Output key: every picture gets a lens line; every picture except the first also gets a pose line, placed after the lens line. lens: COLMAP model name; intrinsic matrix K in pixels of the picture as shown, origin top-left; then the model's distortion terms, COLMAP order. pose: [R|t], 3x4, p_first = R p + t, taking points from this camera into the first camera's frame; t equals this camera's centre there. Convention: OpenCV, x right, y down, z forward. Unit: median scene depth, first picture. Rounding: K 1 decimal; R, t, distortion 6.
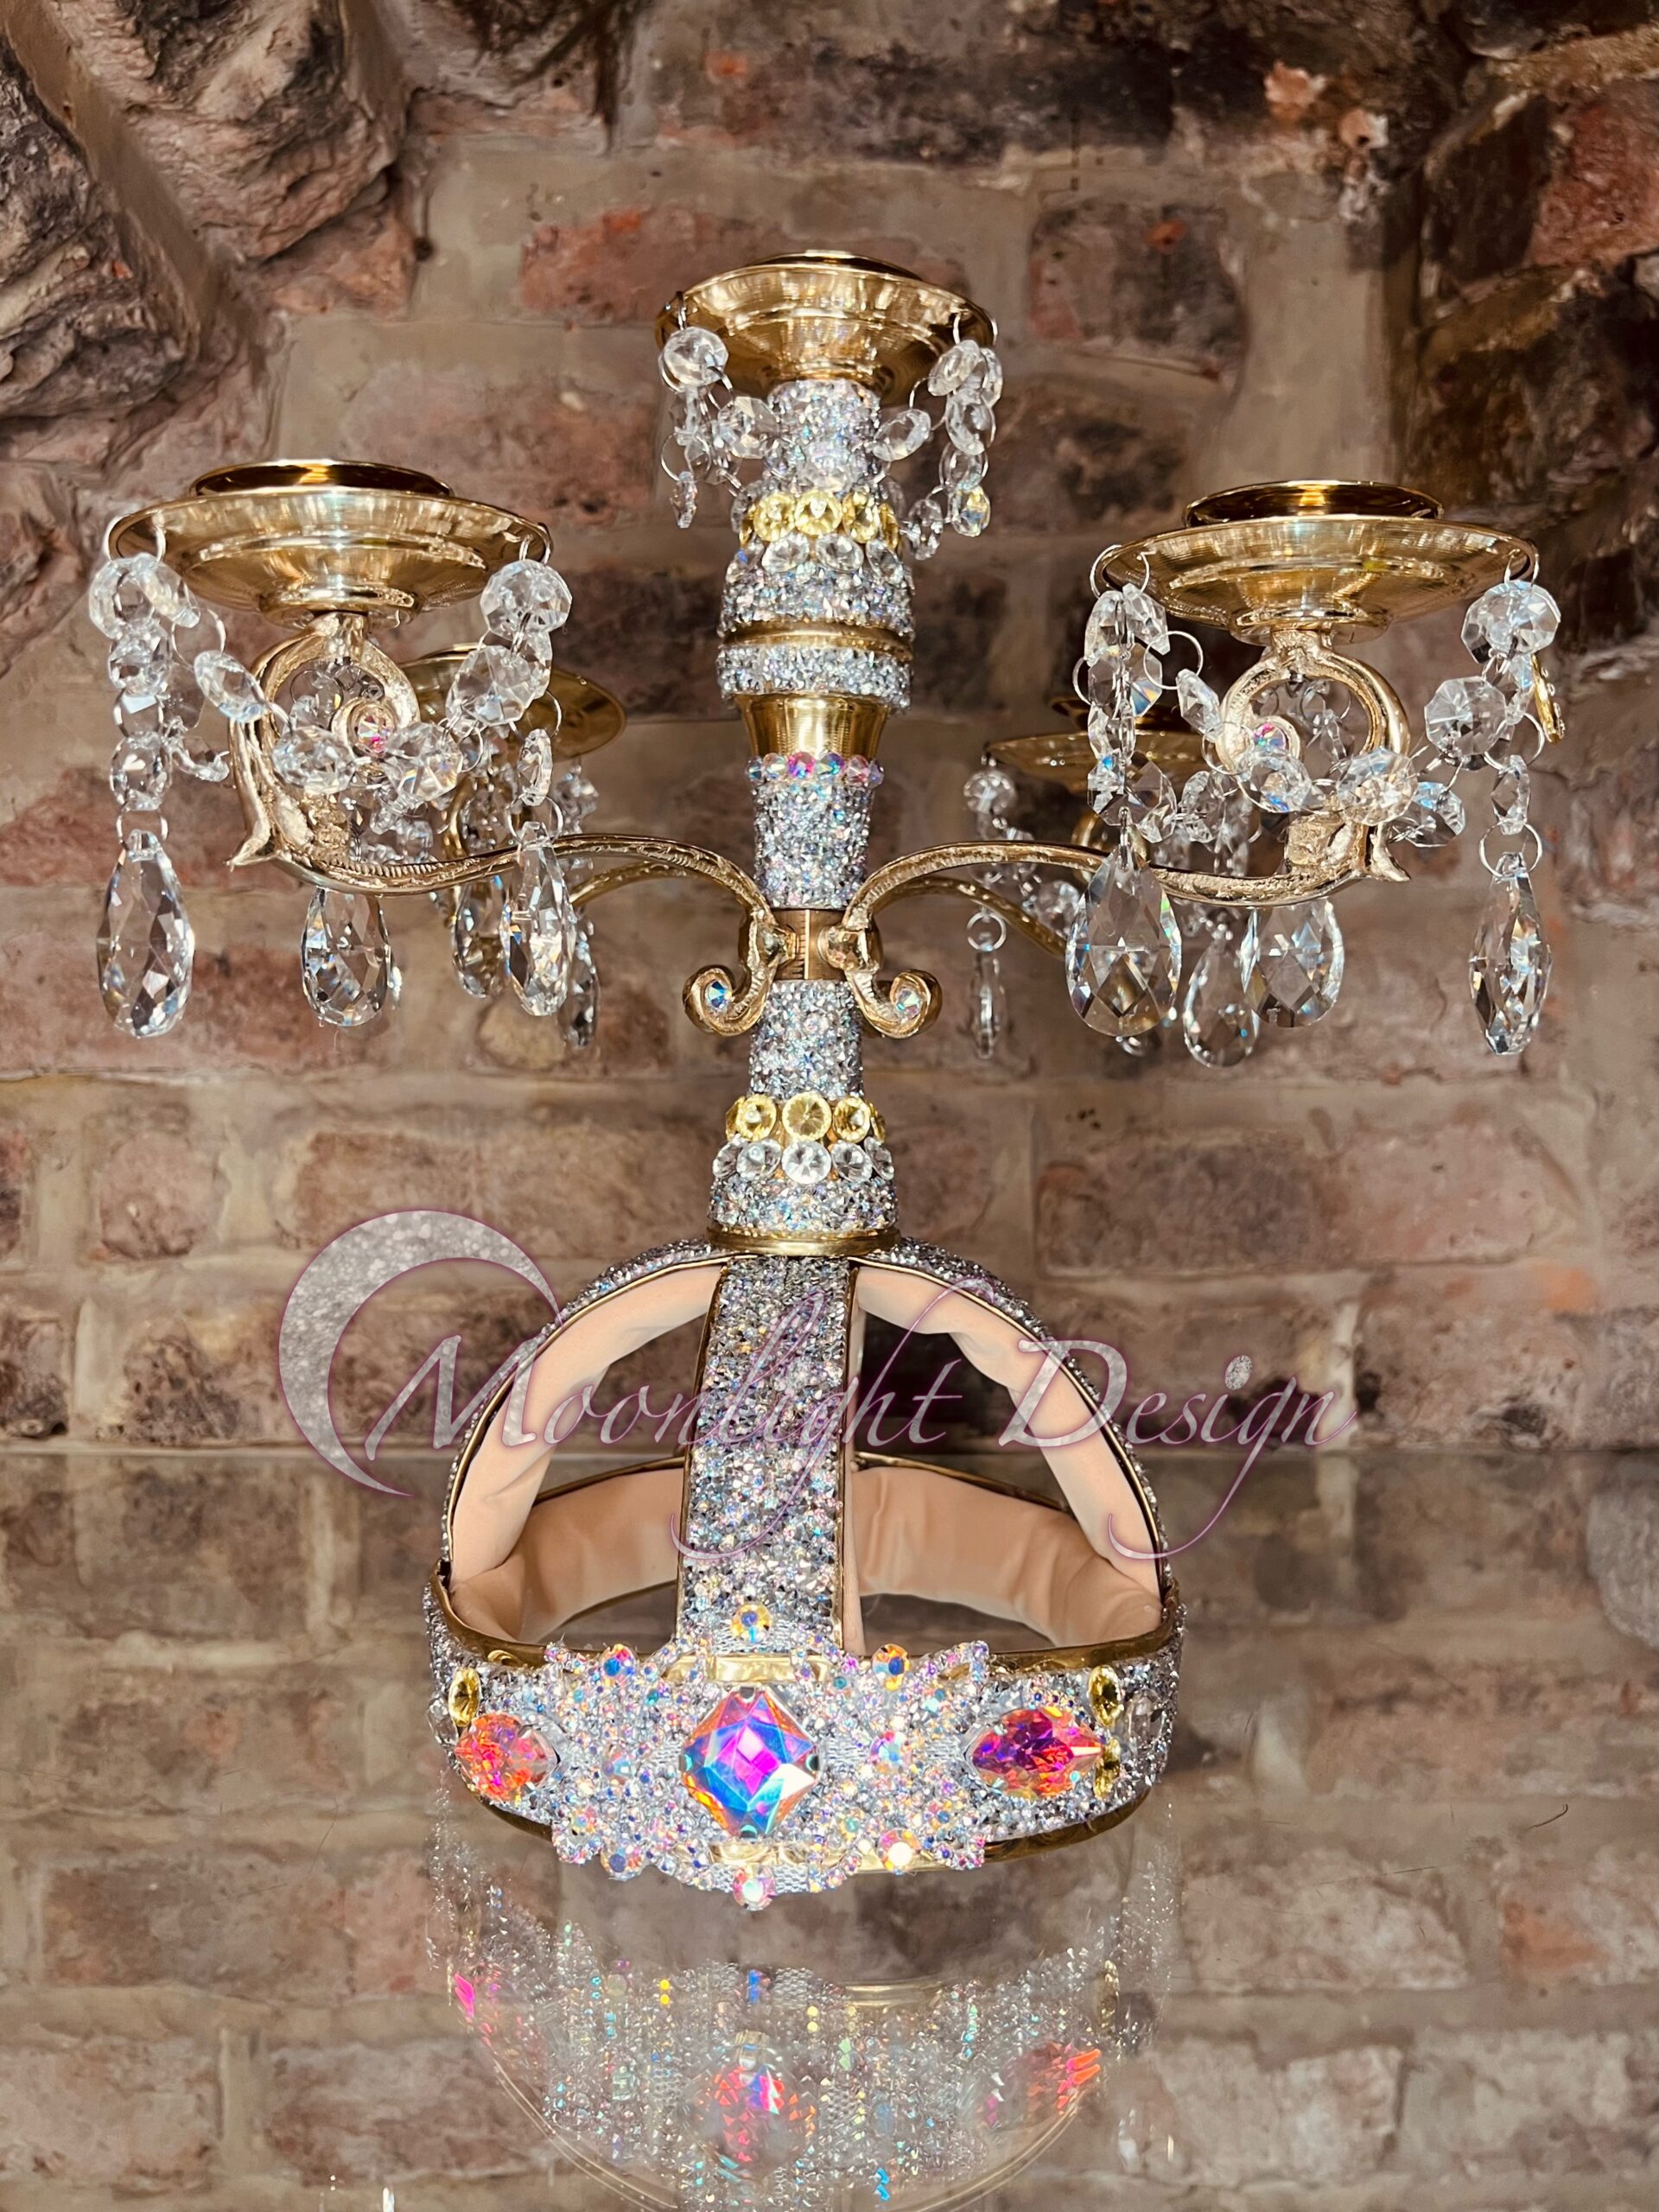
lens RADIAL K [[1798.1, 0, 817.2], [0, 1798.1, 1108.8], [0, 0, 1]] dist [0.017628, -0.020210]
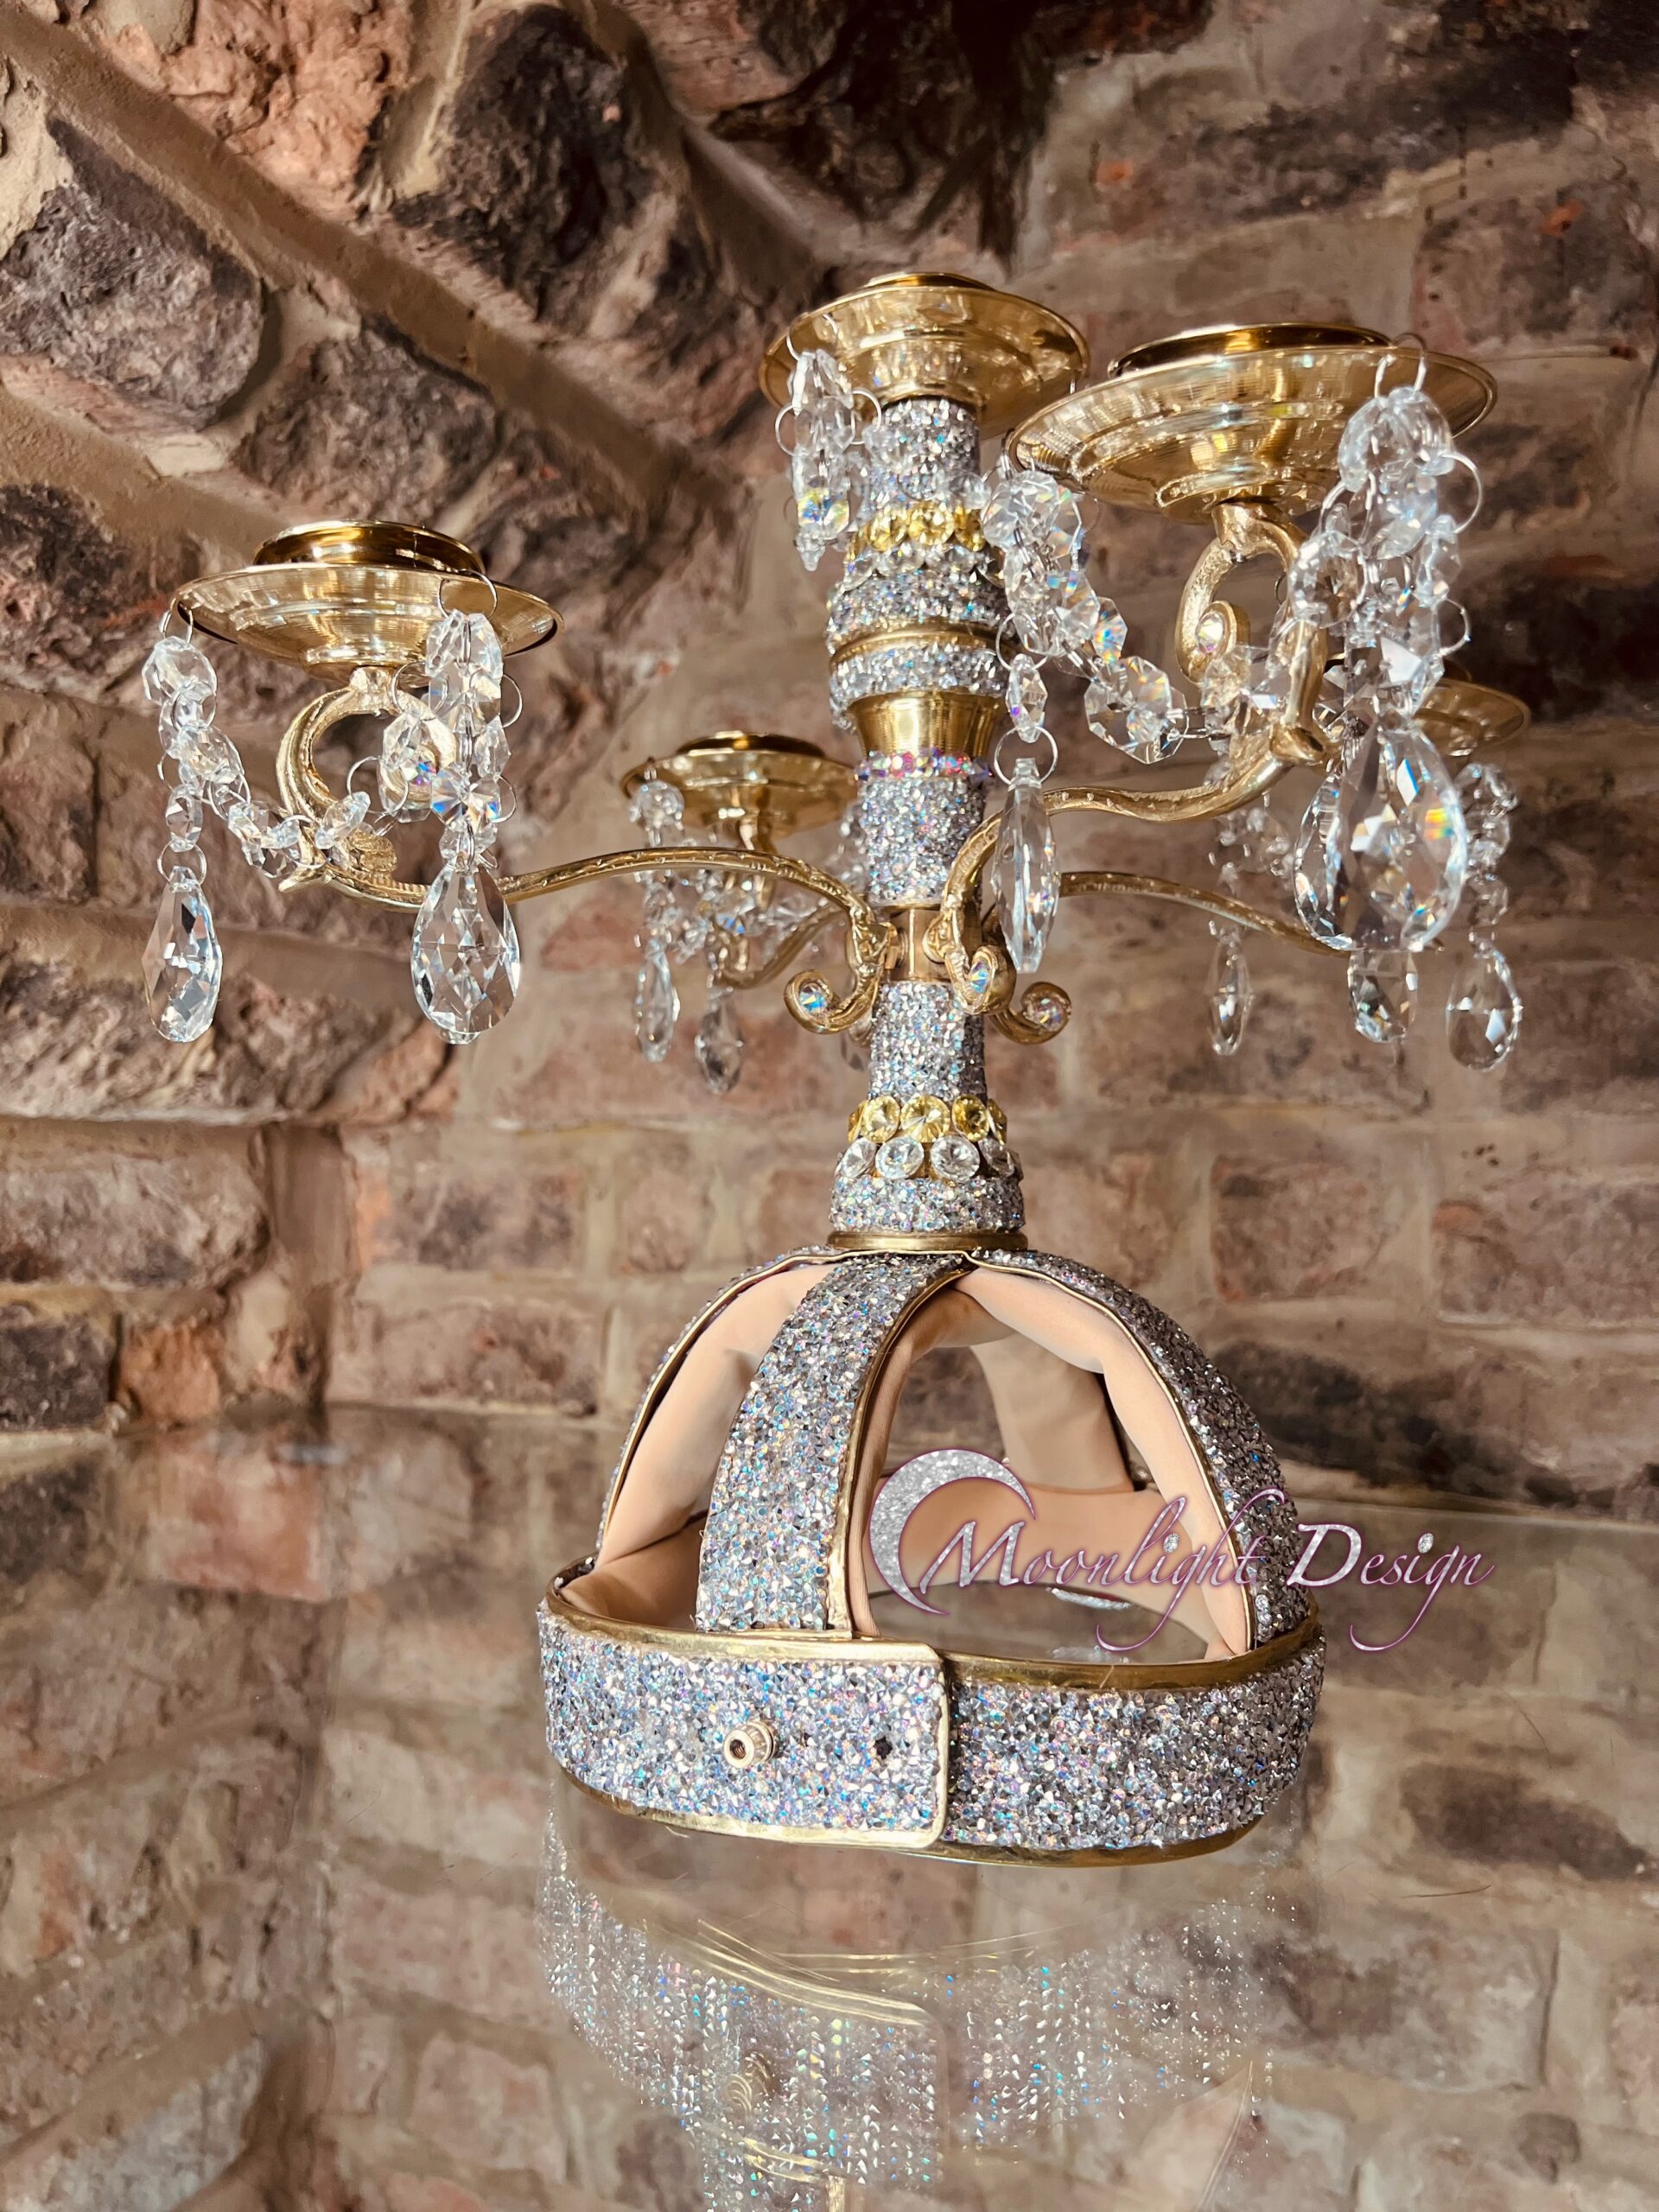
lens RADIAL K [[1696.9, 0, 840.3], [0, 1696.9, 1113.9], [0, 0, 1]] dist [0.033525, -0.046419]
pose [[0.882261, -0.014298, -0.470543, 0.273680], [-0.006697, 0.999056, -0.042915, 0.024461], [0.470712, 0.041014, 0.881333, 0.053722]]
